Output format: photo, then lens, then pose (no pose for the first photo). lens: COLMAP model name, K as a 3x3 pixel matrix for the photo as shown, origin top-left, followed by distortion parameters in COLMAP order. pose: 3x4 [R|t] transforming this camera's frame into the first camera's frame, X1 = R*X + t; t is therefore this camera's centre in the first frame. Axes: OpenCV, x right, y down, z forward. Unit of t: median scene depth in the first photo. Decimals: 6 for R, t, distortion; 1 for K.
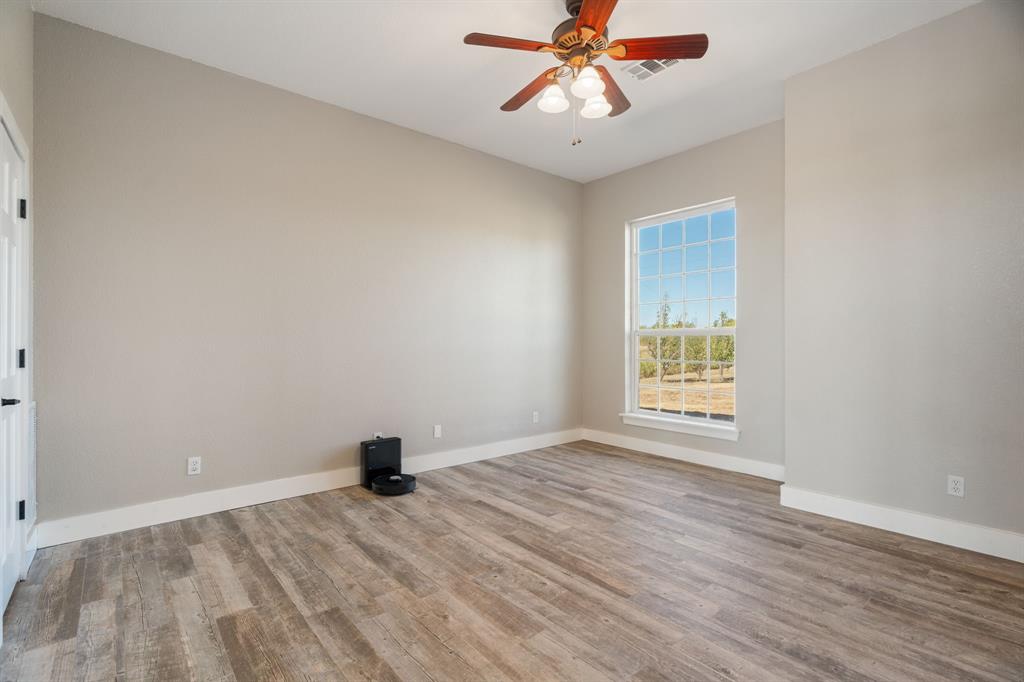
lens RADIAL K [[473.5, 0, 512.1], [0, 473.5, 340.9], [0, 0, 1]] dist [0.009891, 0.000060]
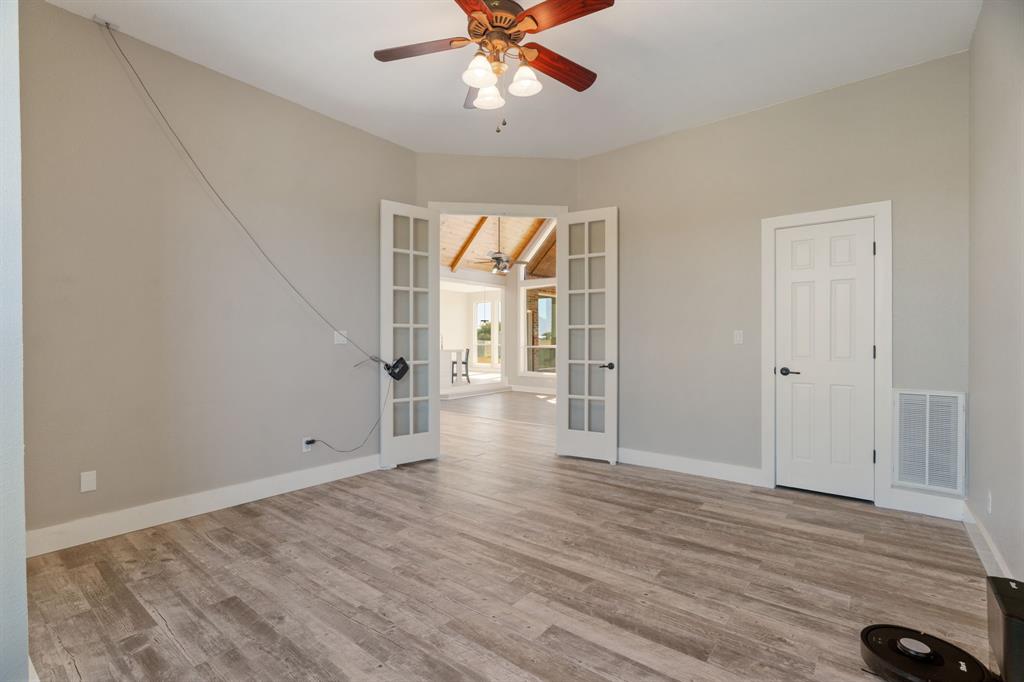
lens RADIAL K [[473.5, 0, 511.6], [0, 473.5, 343.8], [0, 0, 1]] dist [0.009891, 0.000060]
pose [[-0.979517, 0.001611, -0.201356, 0.304453], [0.000626, 0.999988, 0.004955, 0.000870], [0.201362, 0.004728, -0.979505, 1.914679]]
